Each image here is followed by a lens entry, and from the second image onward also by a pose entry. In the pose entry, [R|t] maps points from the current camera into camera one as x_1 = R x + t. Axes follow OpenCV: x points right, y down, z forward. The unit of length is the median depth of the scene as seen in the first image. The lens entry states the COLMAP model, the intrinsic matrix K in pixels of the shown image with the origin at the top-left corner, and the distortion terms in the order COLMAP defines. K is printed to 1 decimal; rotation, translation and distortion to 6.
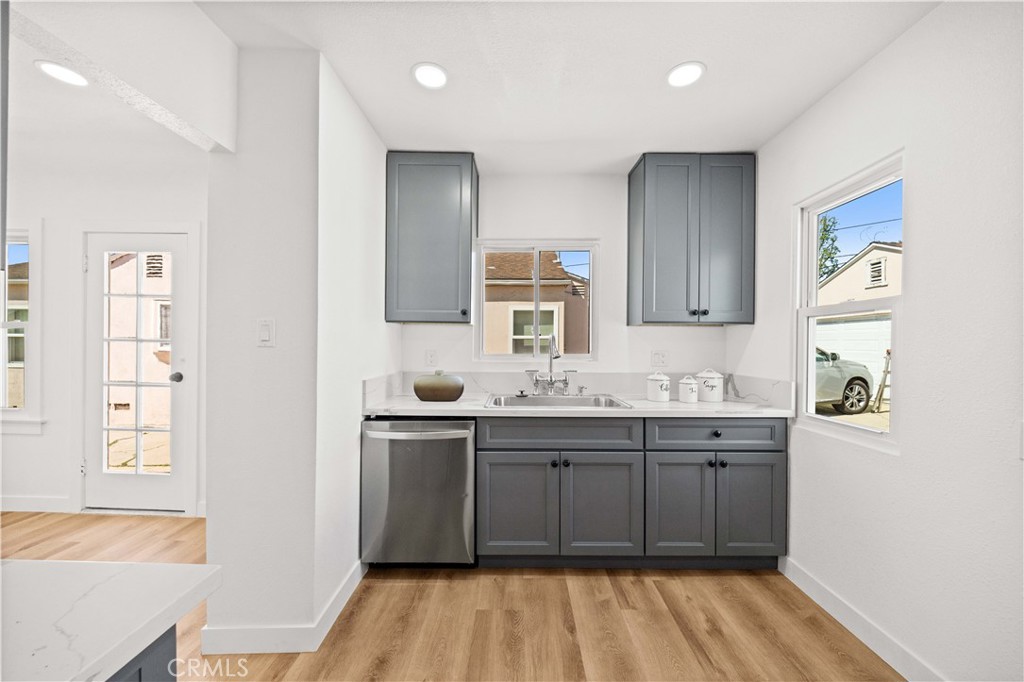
lens RADIAL K [[373.0, 0, 512.6], [0, 373.0, 349.0], [0, 0, 1]] dist [-0.005093, -0.000490]
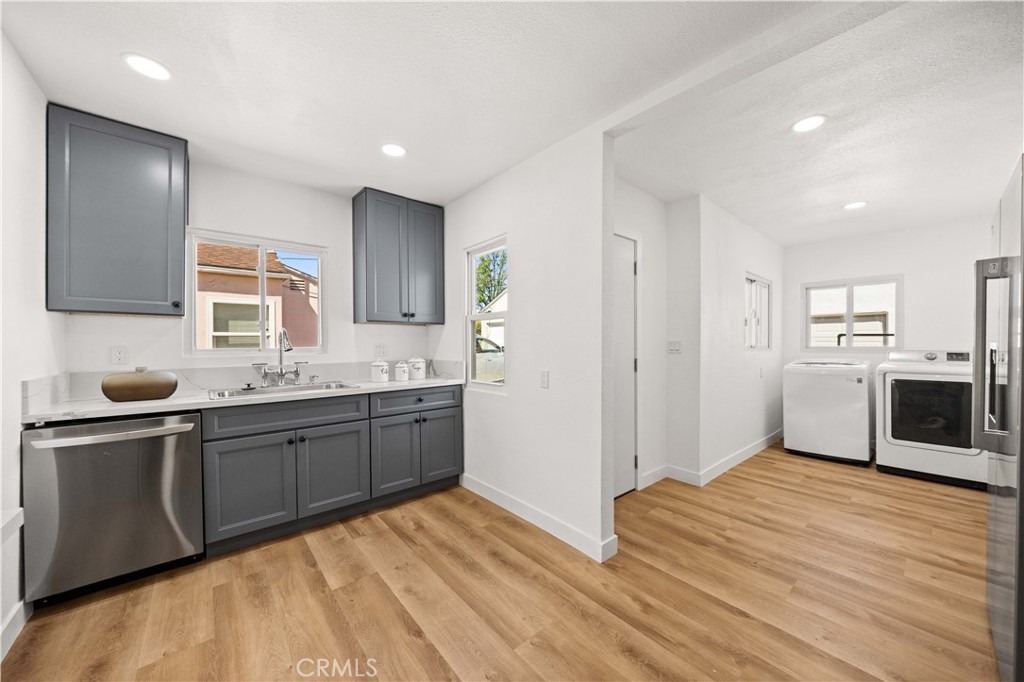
lens RADIAL K [[373.0, 0, 514.6], [0, 373.0, 346.0], [0, 0, 1]] dist [-0.005093, -0.000490]
pose [[0.756530, -0.012666, 0.653836, -0.112614], [0.015903, 0.999873, 0.000969, 0.023599], [-0.653766, 0.009665, 0.756635, -0.322370]]
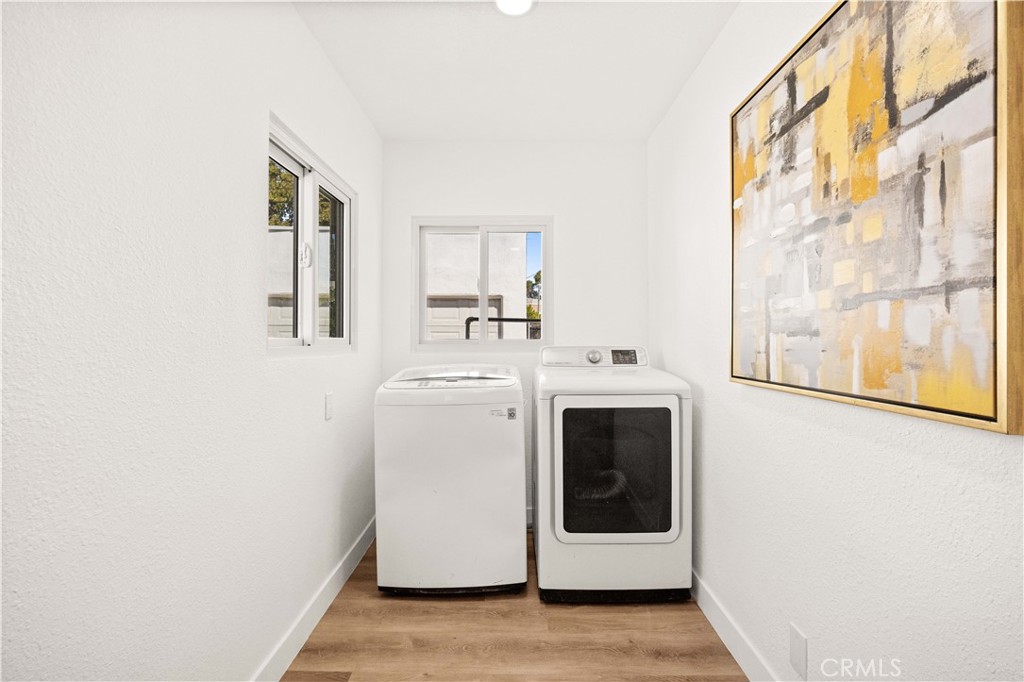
lens RADIAL K [[459.1, 0, 511.5], [0, 459.1, 338.2], [0, 0, 1]] dist [-0.014121, 0.000528]
pose [[-0.000568, -0.013429, 0.999910, 1.220658], [0.013676, 0.999816, 0.013436, 0.033720], [-0.999906, 0.013683, -0.000384, -0.068325]]
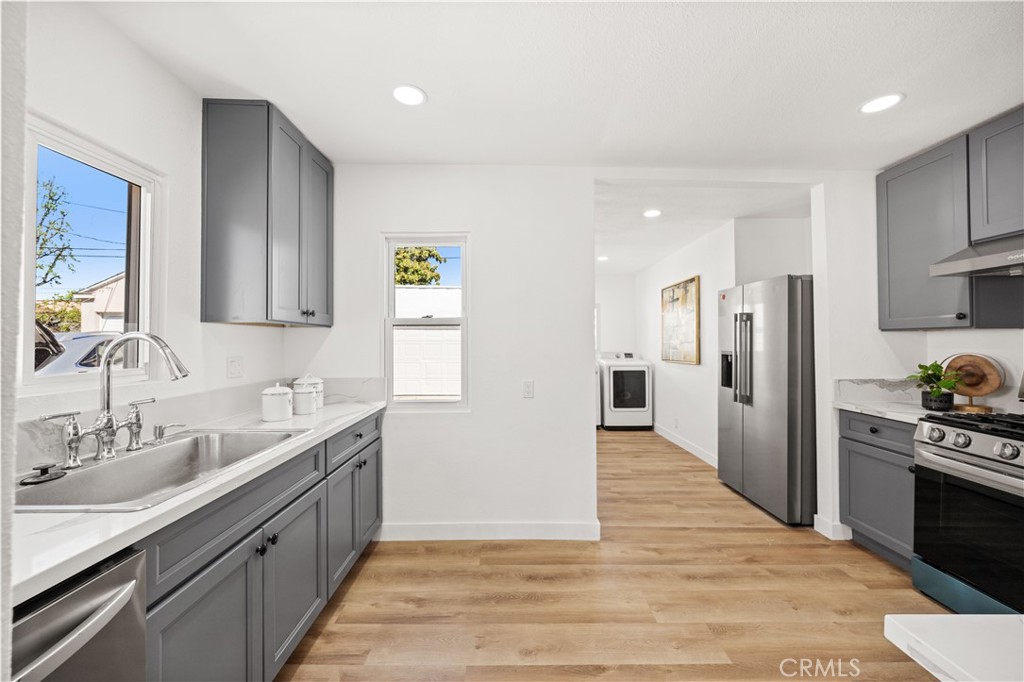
lens RADIAL K [[398.4, 0, 511.3], [0, 398.4, 340.4], [0, 0, 1]] dist [-0.008309, -0.000488]
pose [[-0.027953, -0.002196, 0.999607, -0.541128], [0.013840, 0.999901, 0.002584, -0.029979], [-0.999513, 0.013906, -0.027920, 0.597632]]
